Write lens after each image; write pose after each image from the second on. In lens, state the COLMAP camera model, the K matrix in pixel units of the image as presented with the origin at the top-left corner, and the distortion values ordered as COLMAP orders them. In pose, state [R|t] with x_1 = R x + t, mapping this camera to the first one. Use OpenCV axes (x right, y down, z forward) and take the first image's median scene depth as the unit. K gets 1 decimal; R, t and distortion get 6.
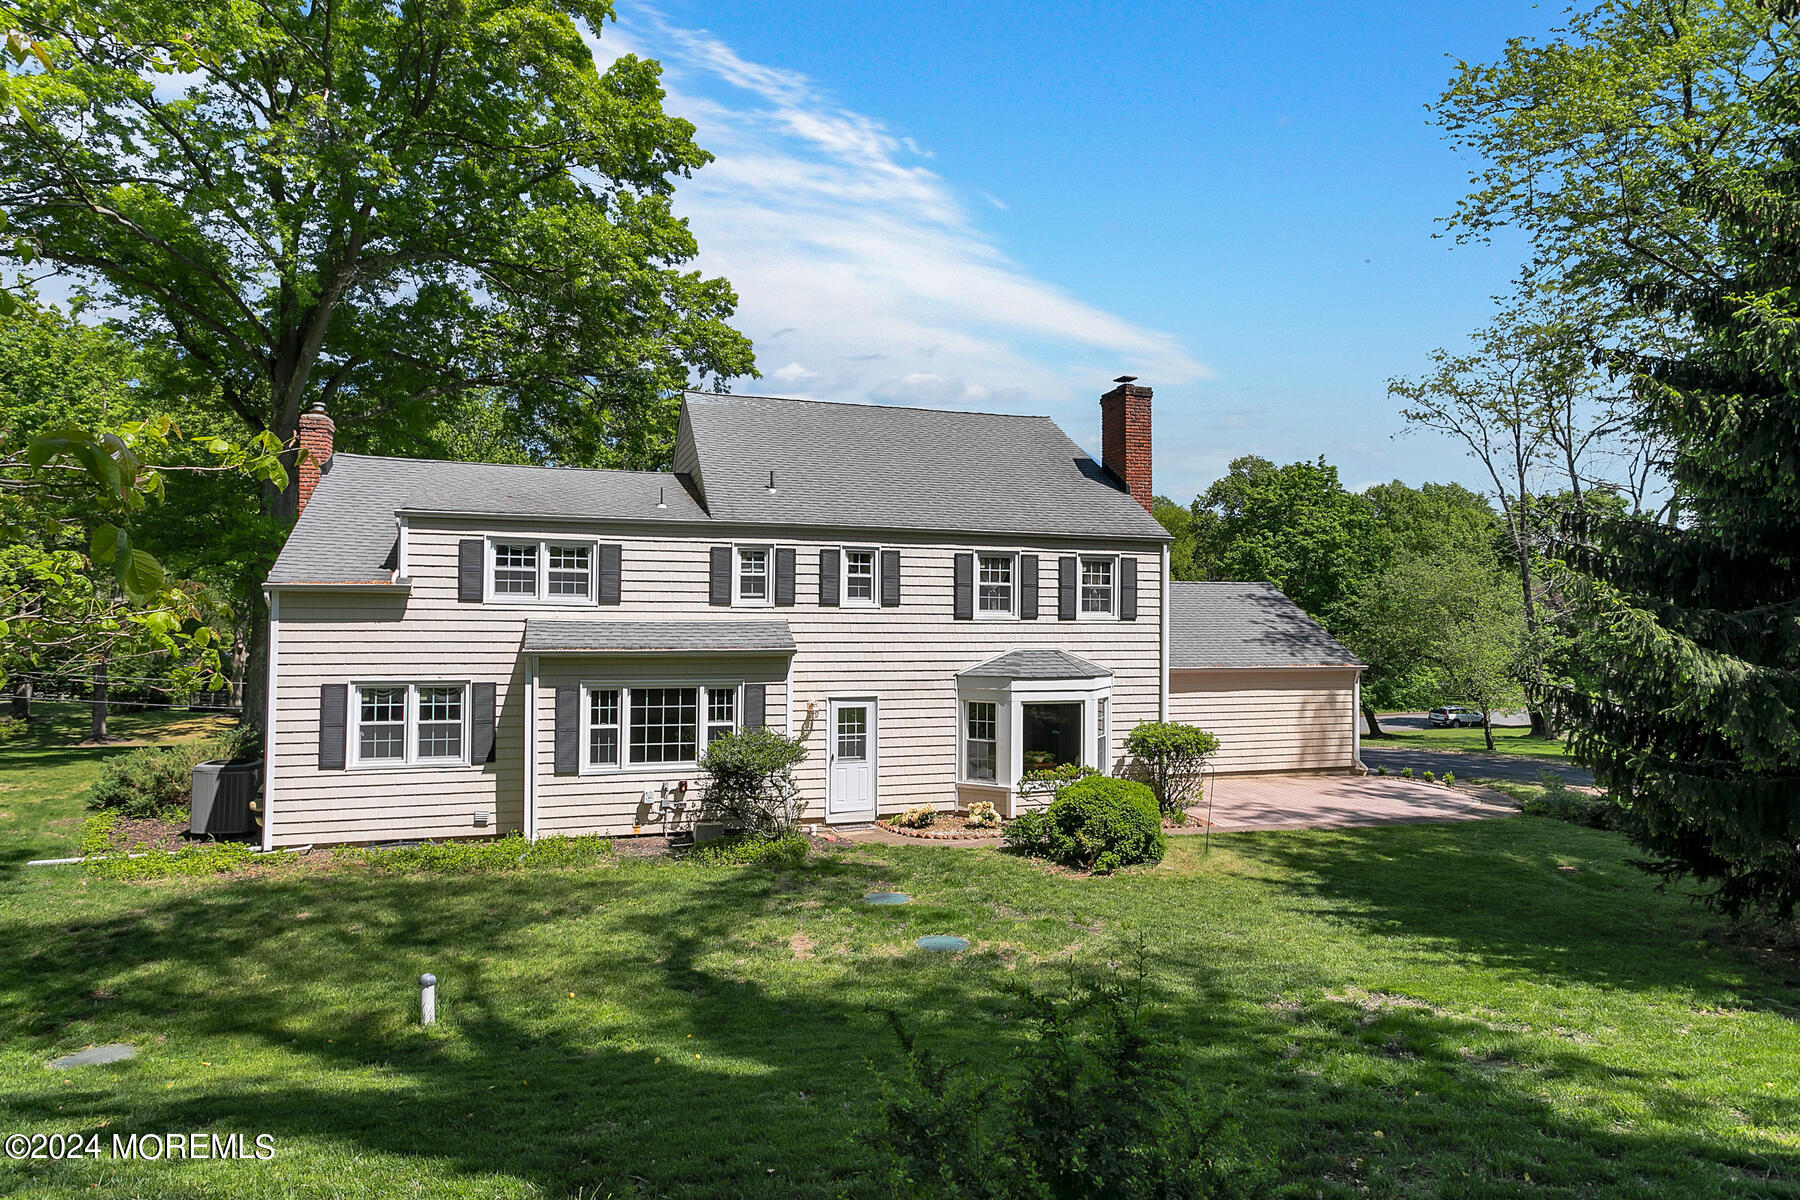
lens RADIAL K [[979.5, 0, 890.8], [0, 979.5, 578.1], [0, 0, 1]] dist [0.000779, 0.000898]
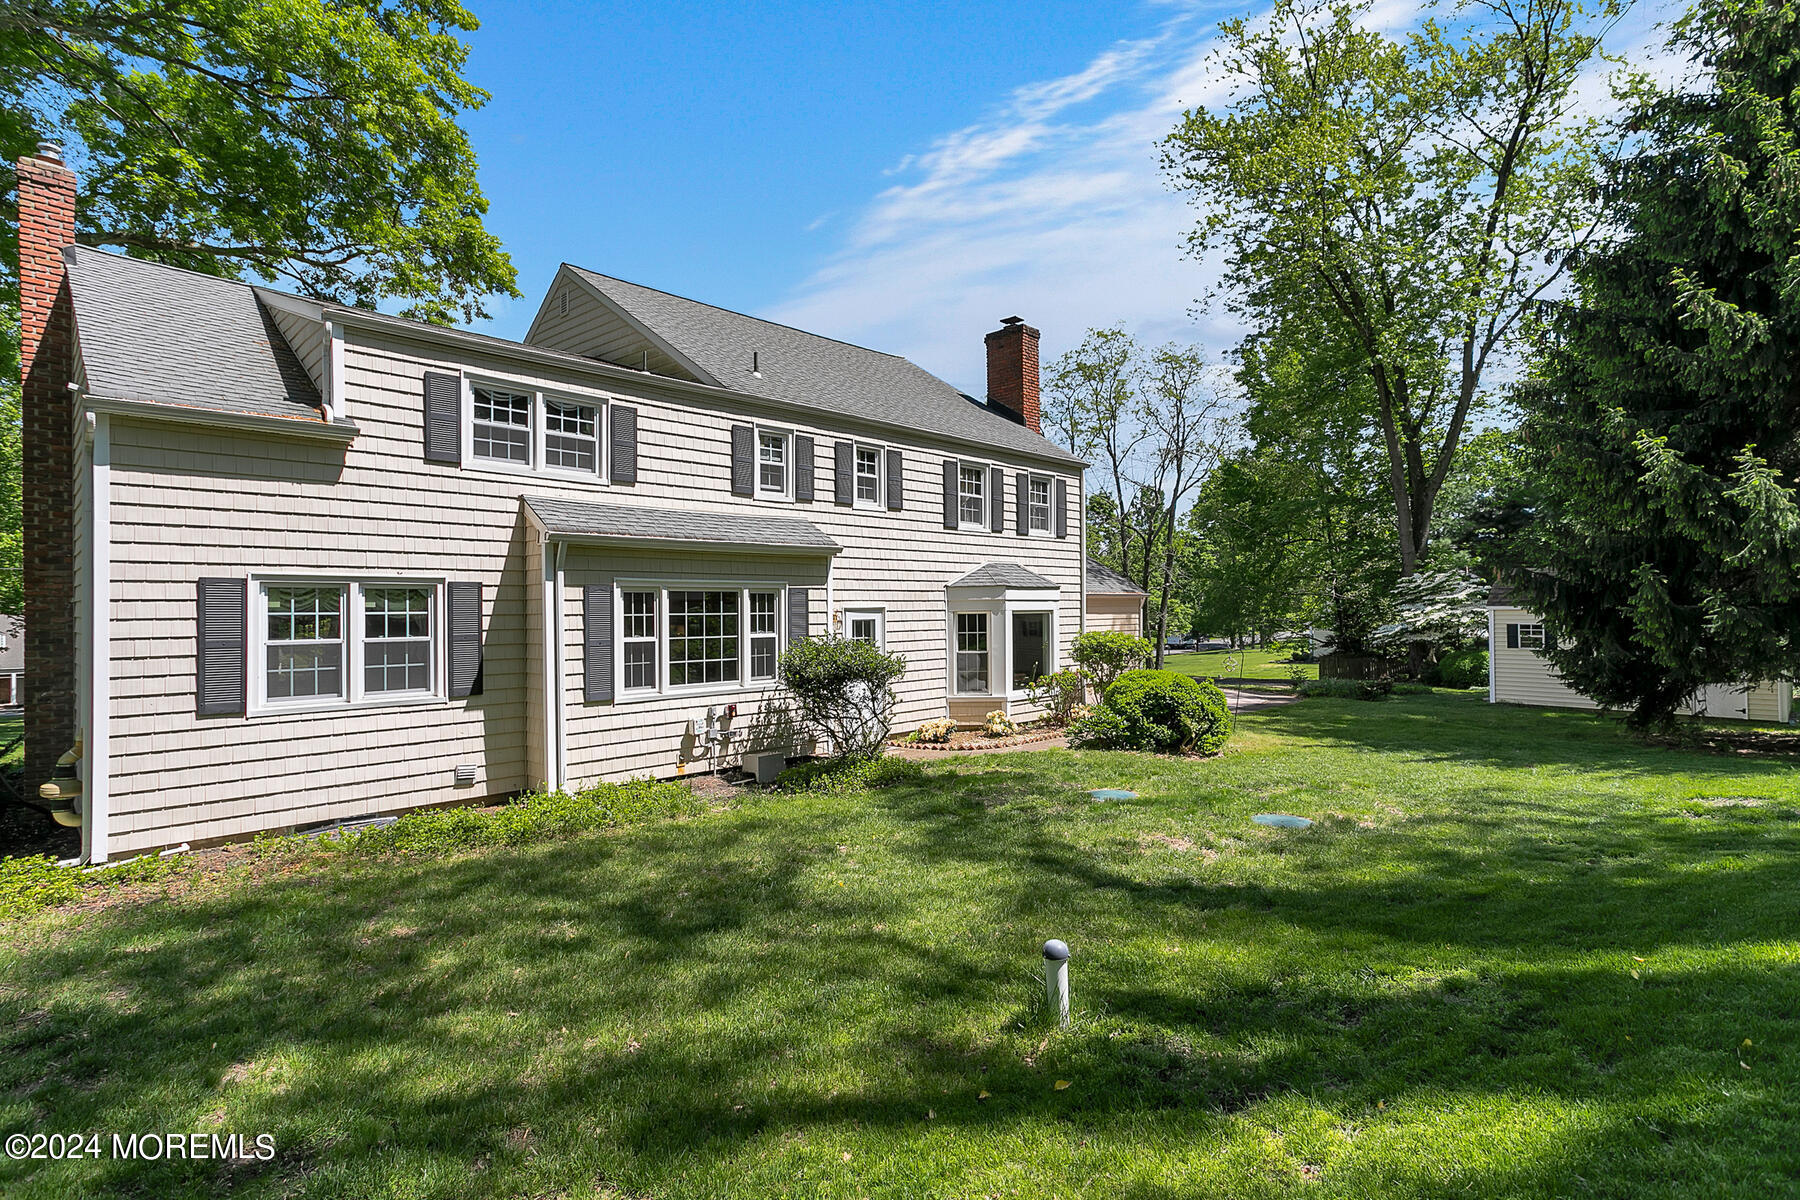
lens RADIAL K [[859.4, 0, 900.5], [0, 859.4, 587.8], [0, 0, 1]] dist [0.016398, 0.000225]
pose [[0.889773, -0.006361, 0.456359, -0.410379], [-0.002975, 0.999801, 0.019736, 0.095654], [-0.456394, -0.018919, 0.889577, 0.303751]]
